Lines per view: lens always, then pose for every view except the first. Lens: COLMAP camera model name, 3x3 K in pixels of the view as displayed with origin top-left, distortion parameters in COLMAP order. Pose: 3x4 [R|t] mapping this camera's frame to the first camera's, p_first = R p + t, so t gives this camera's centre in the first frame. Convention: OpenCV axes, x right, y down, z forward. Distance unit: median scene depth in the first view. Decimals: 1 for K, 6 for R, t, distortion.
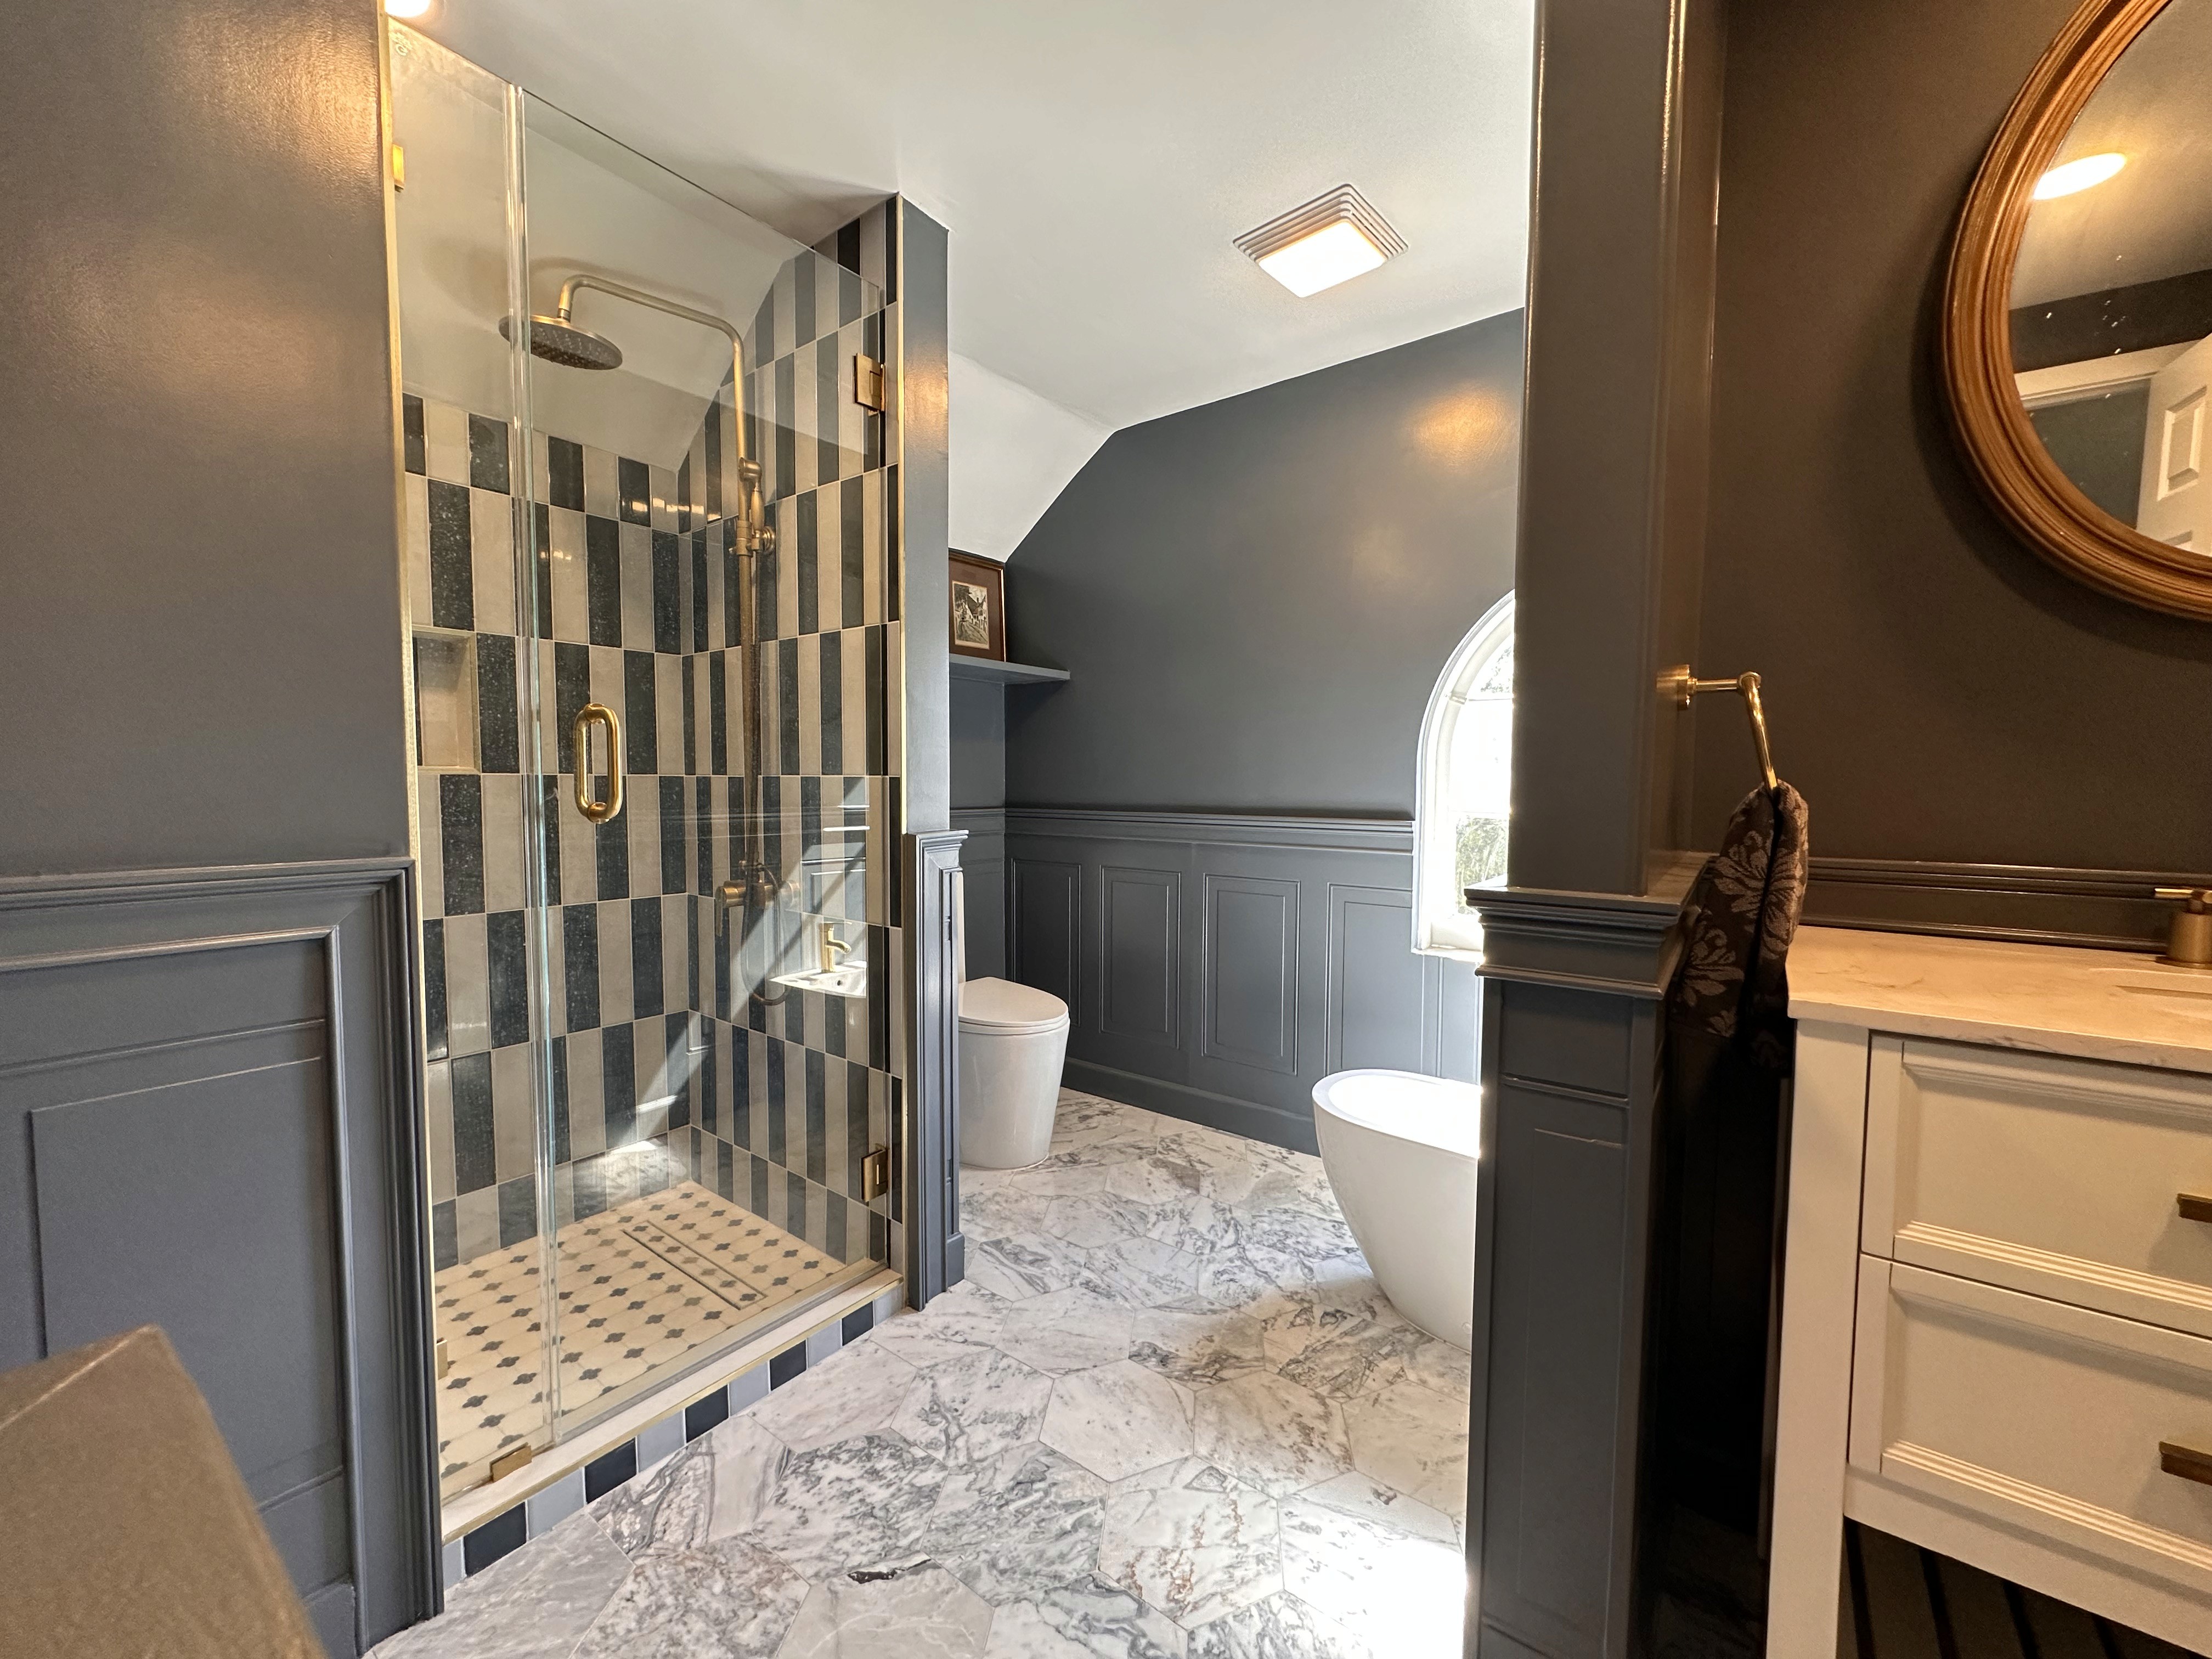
lens RADIAL K [[880.3, 0, 1108.3], [0, 880.3, 830.2], [0, 0, 1]] dist [-0.002107, 0.000141]
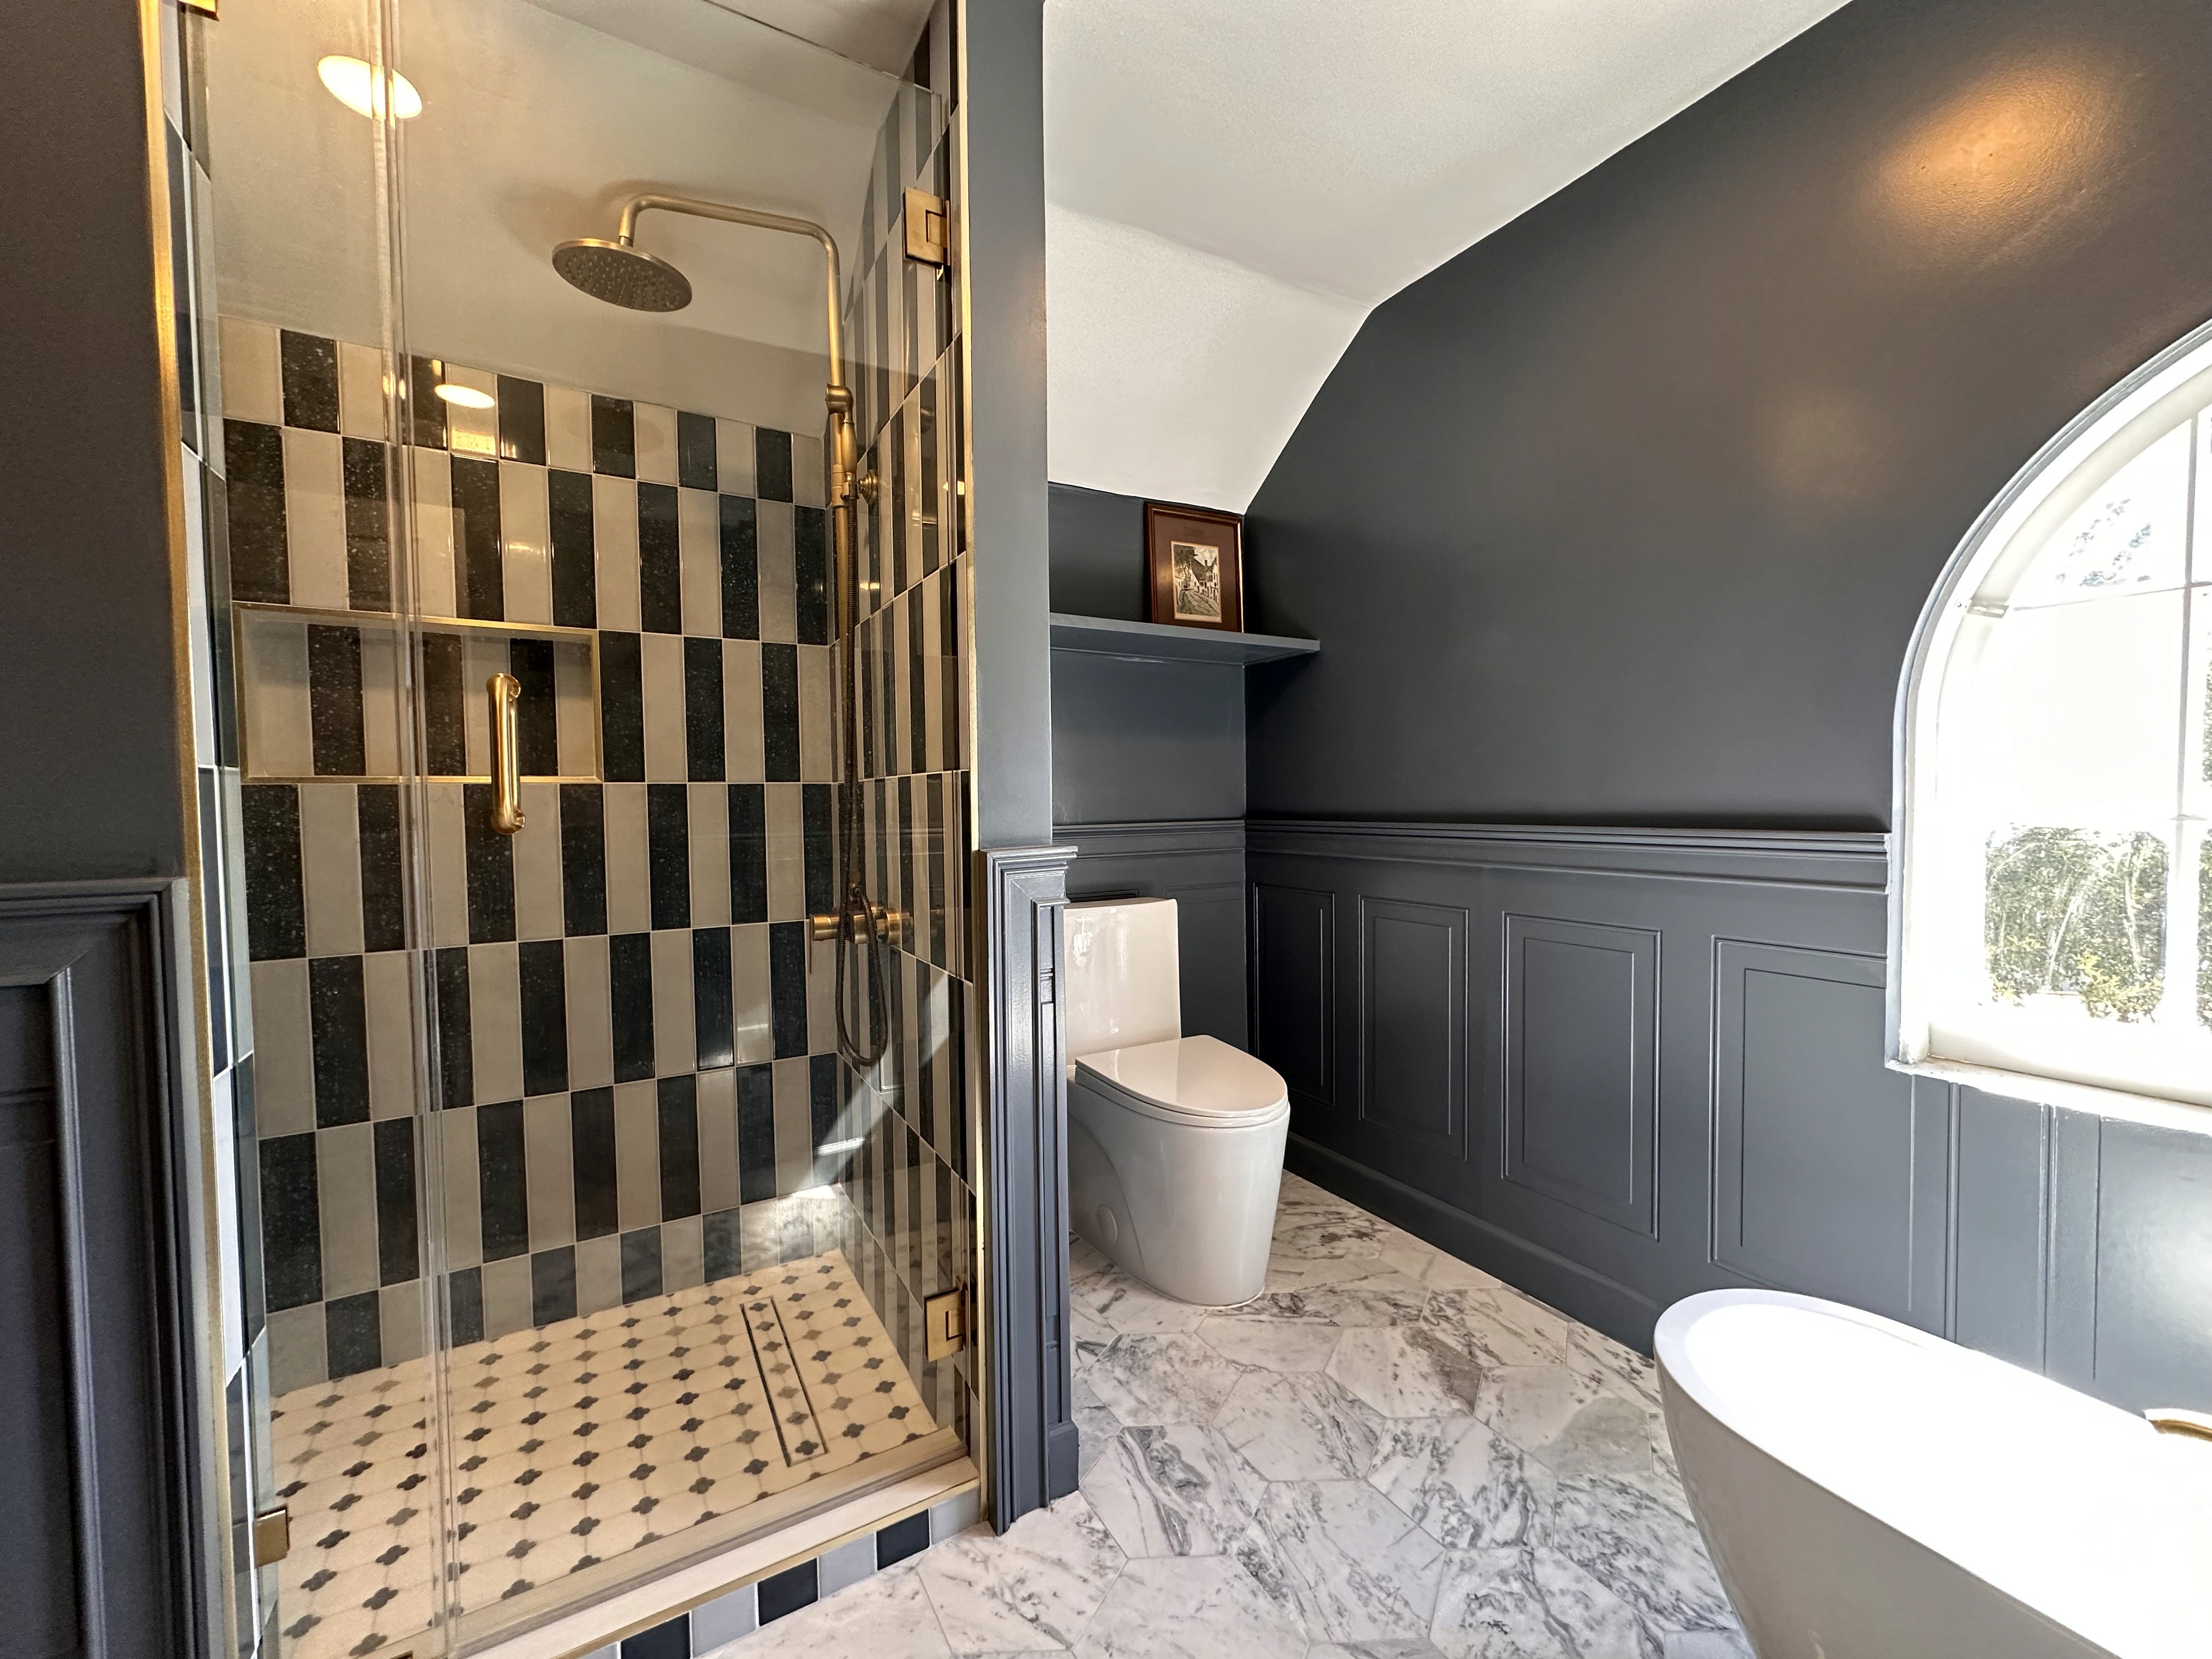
lens RADIAL K [[880.3, 0, 1107.7], [0, 880.3, 831.4], [0, 0, 1]] dist [-0.002107, 0.000141]
pose [[0.922317, -0.003158, -0.386420, 0.139578], [-0.004156, 0.999828, -0.018091, 0.001088], [0.386411, 0.018291, 0.922145, 0.388500]]
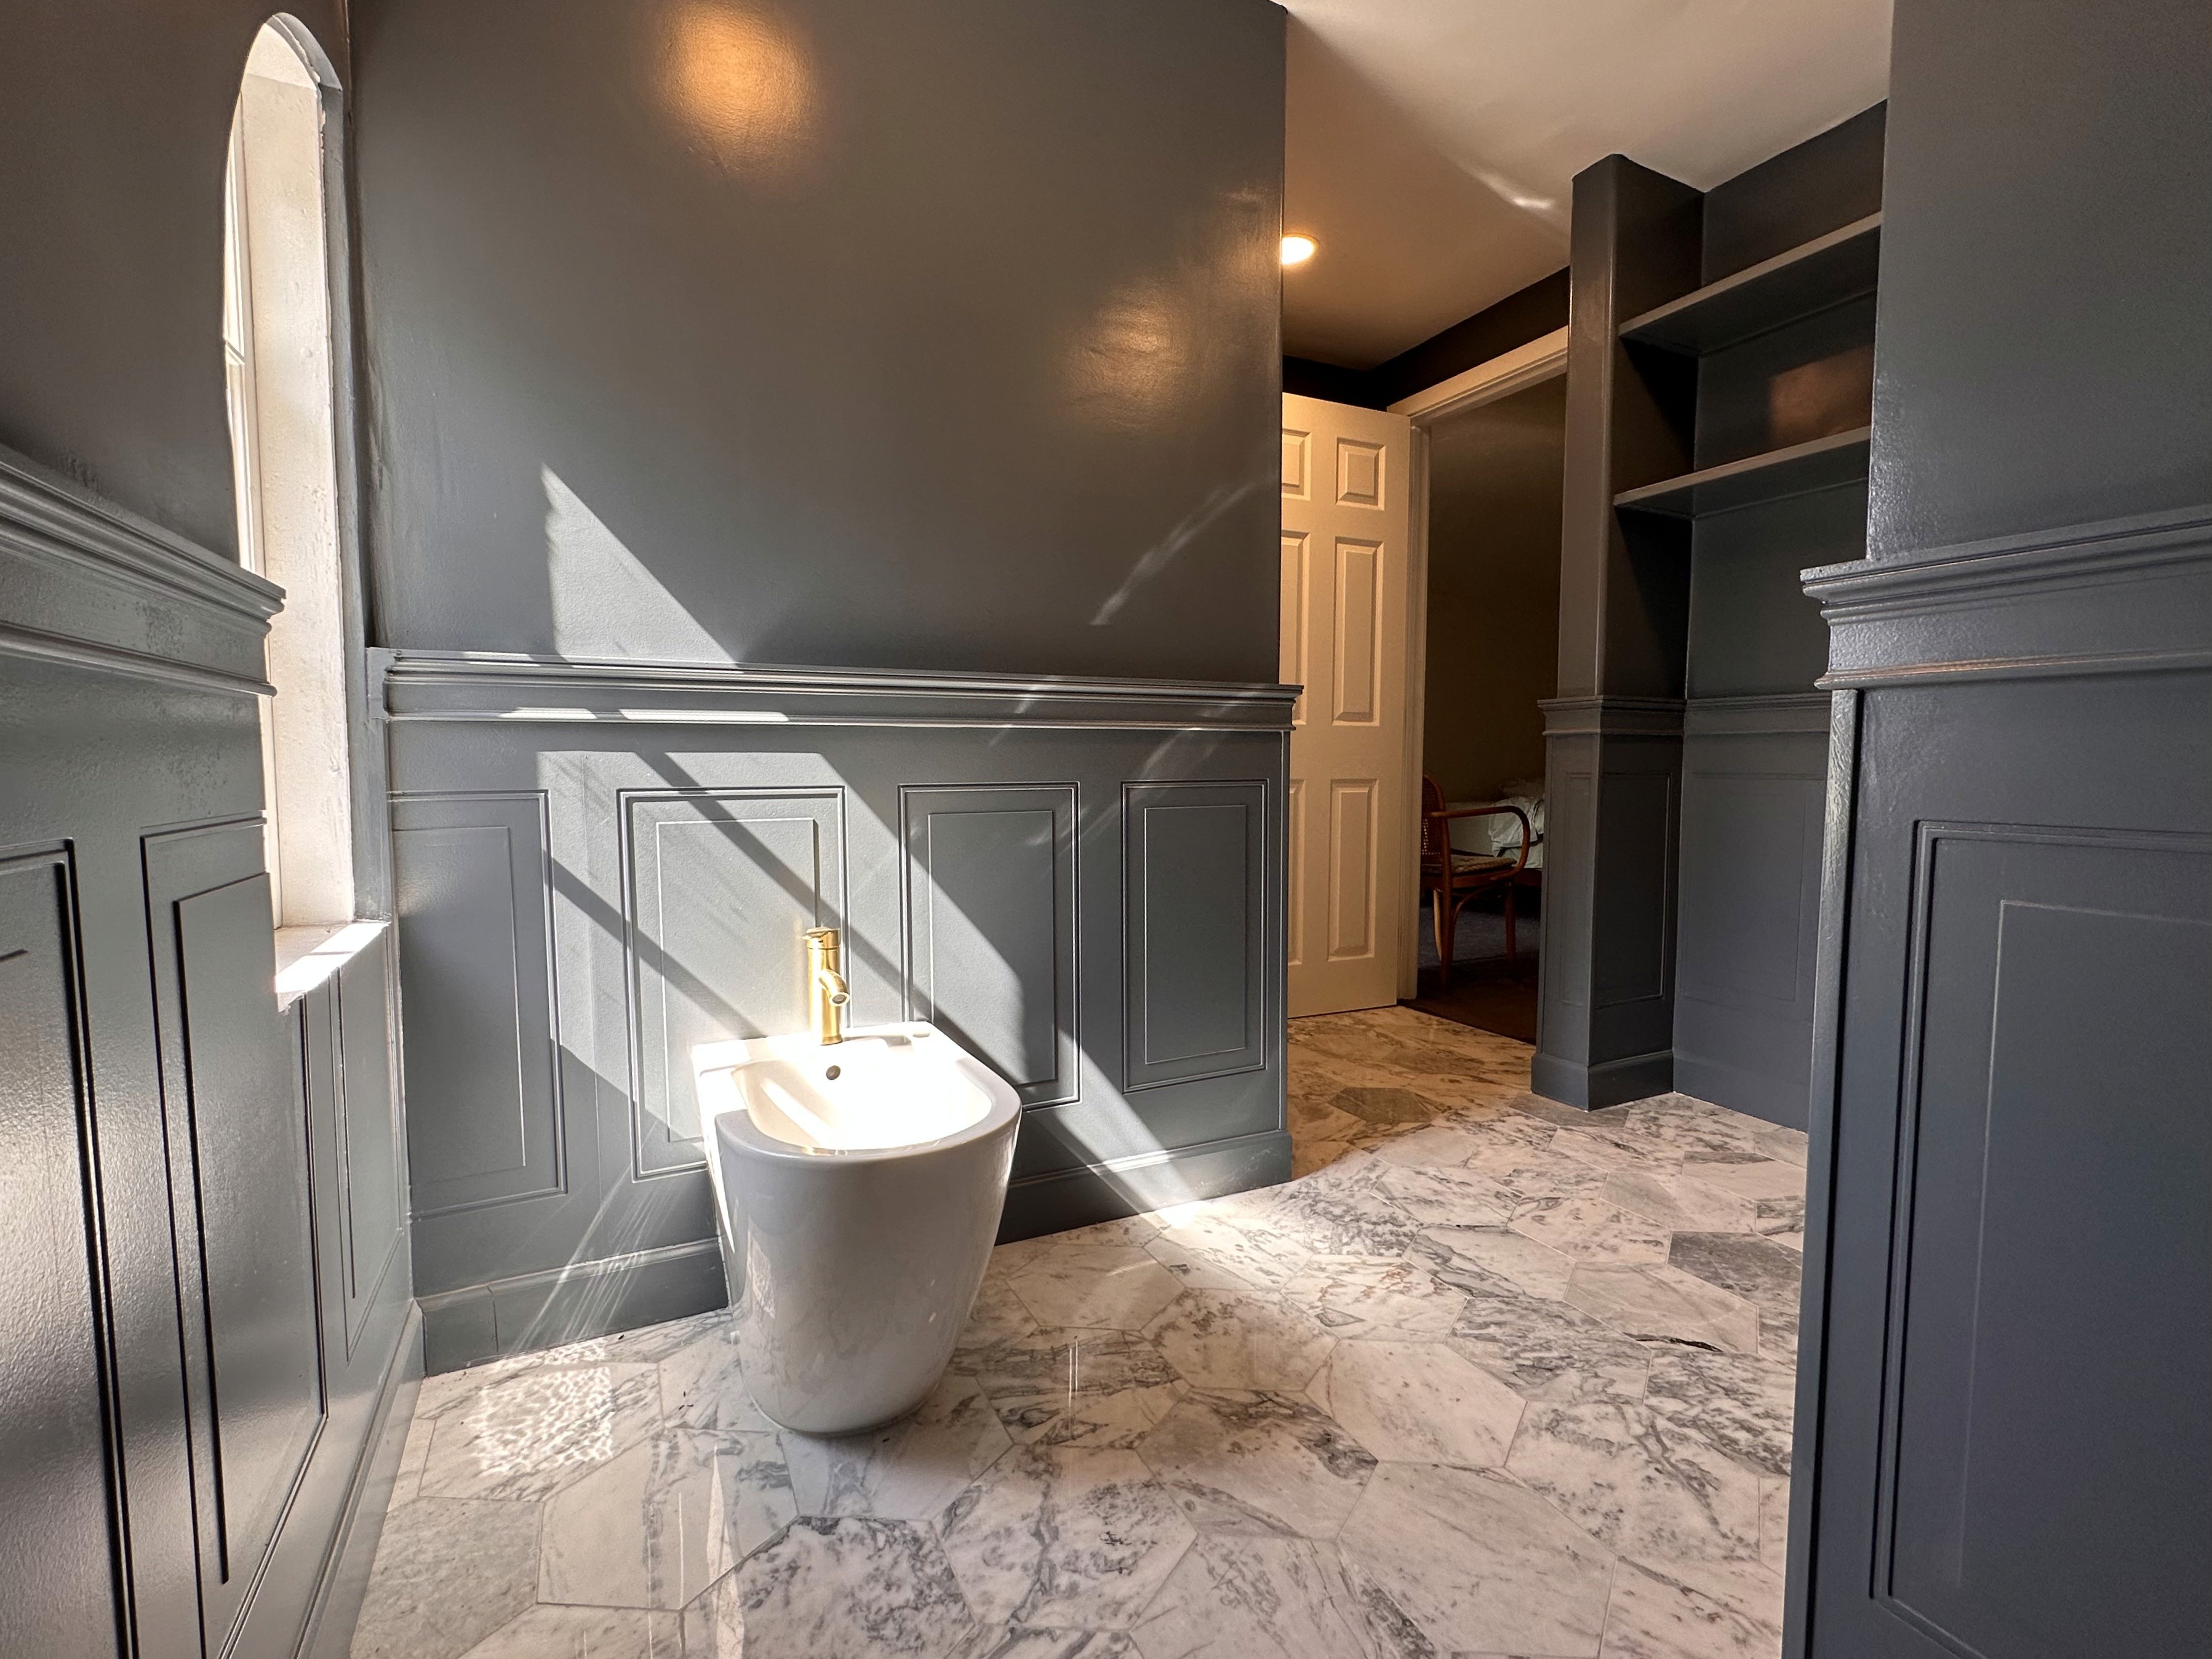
lens RADIAL K [[989.3, 0, 1107.7], [0, 989.3, 836.2], [0, 0, 1]] dist [-0.003799, 0.000907]
pose [[-0.896459, -0.036845, 0.441592, -0.094556], [0.024162, 0.990990, 0.131736, 0.049405], [-0.442468, 0.128765, -0.887492, 1.562573]]
